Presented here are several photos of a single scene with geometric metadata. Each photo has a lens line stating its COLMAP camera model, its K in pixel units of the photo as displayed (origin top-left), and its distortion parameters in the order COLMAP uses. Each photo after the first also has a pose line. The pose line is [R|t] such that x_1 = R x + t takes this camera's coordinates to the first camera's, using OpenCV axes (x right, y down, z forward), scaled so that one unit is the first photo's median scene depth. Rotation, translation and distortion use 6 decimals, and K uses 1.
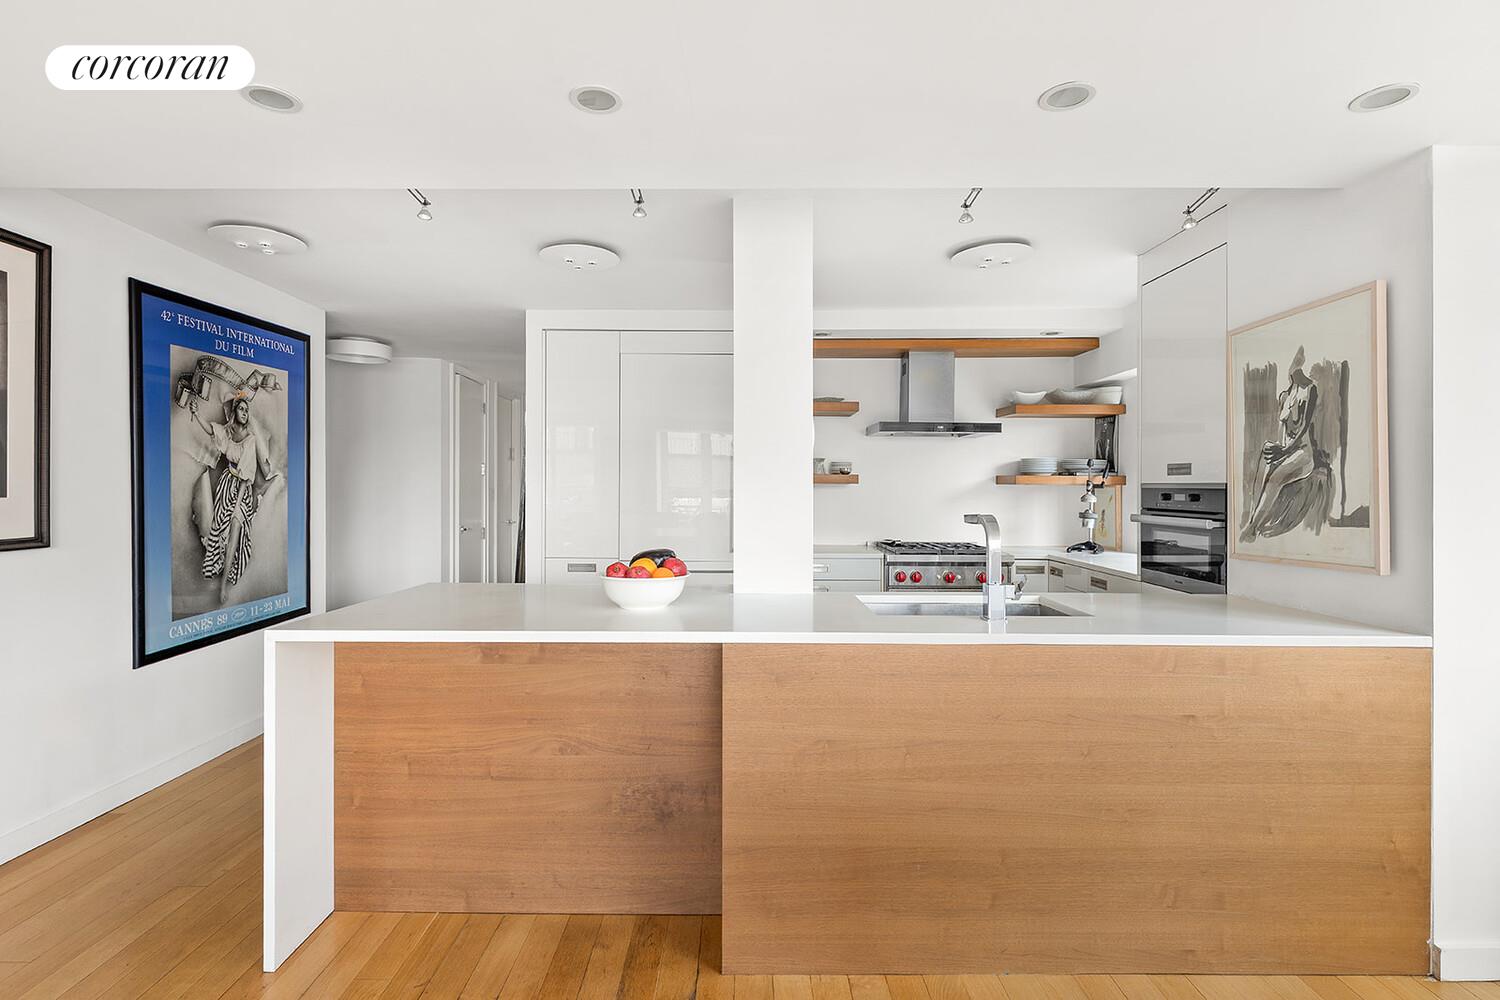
lens RADIAL K [[717.1, 0, 746.0], [0, 717.1, 486.9], [0, 0, 1]] dist [-0.012030, 0.000358]
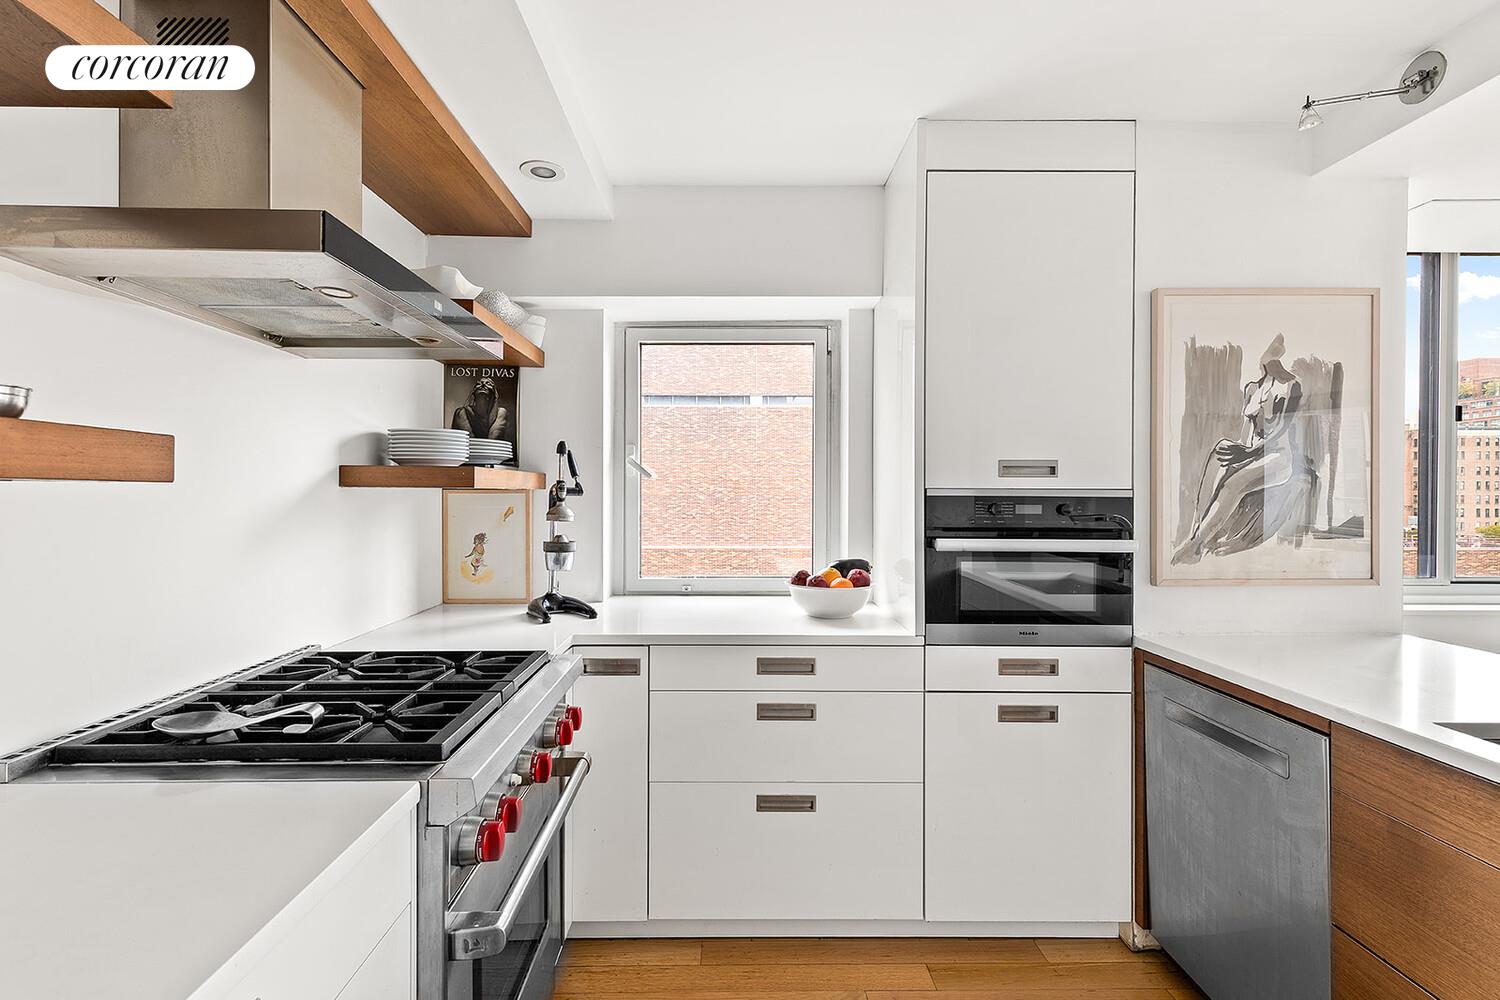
lens RADIAL K [[728.5, 0, 745.6], [0, 728.5, 507.6], [0, 0, 1]] dist [-0.005584, -0.000538]
pose [[-0.007941, -0.027935, 0.999578, -0.110076], [-0.002138, 0.999608, 0.027919, -0.007531], [-0.999966, -0.001915, -0.007998, 1.622725]]
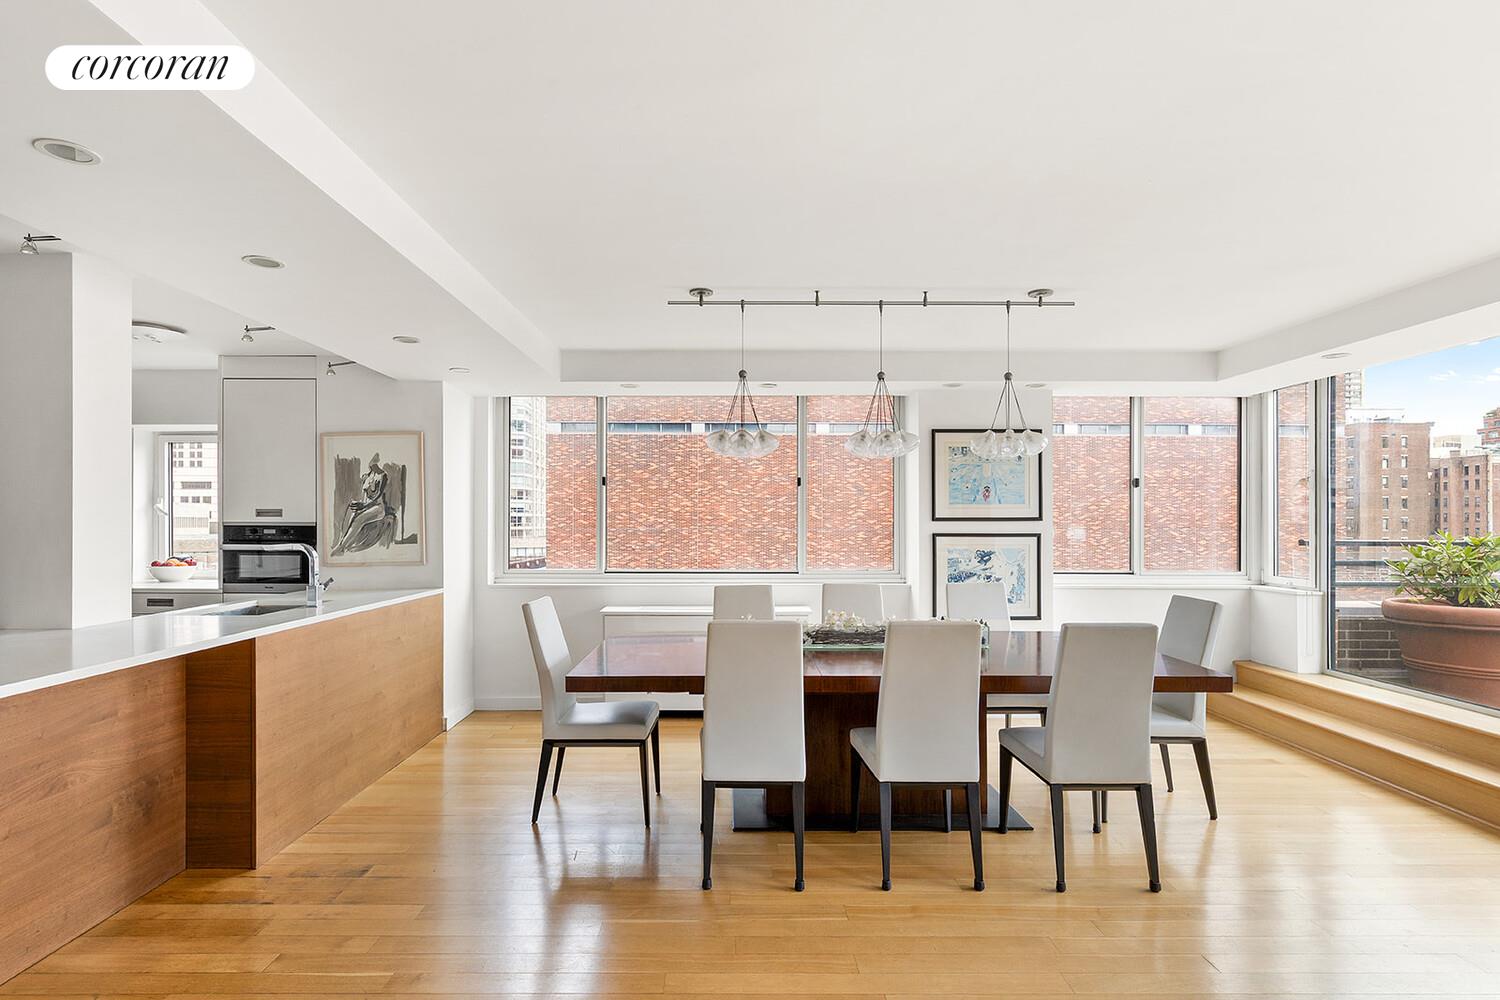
lens RADIAL K [[796.1, 0, 722.9], [0, 796.1, 526.5], [0, 0, 1]] dist [-0.005778, -0.000501]
pose [[0.003411, -0.010654, 0.999937, -1.355727], [-0.003705, 0.999936, 0.010666, -0.021621], [-0.999987, -0.003742, 0.003371, 0.046875]]
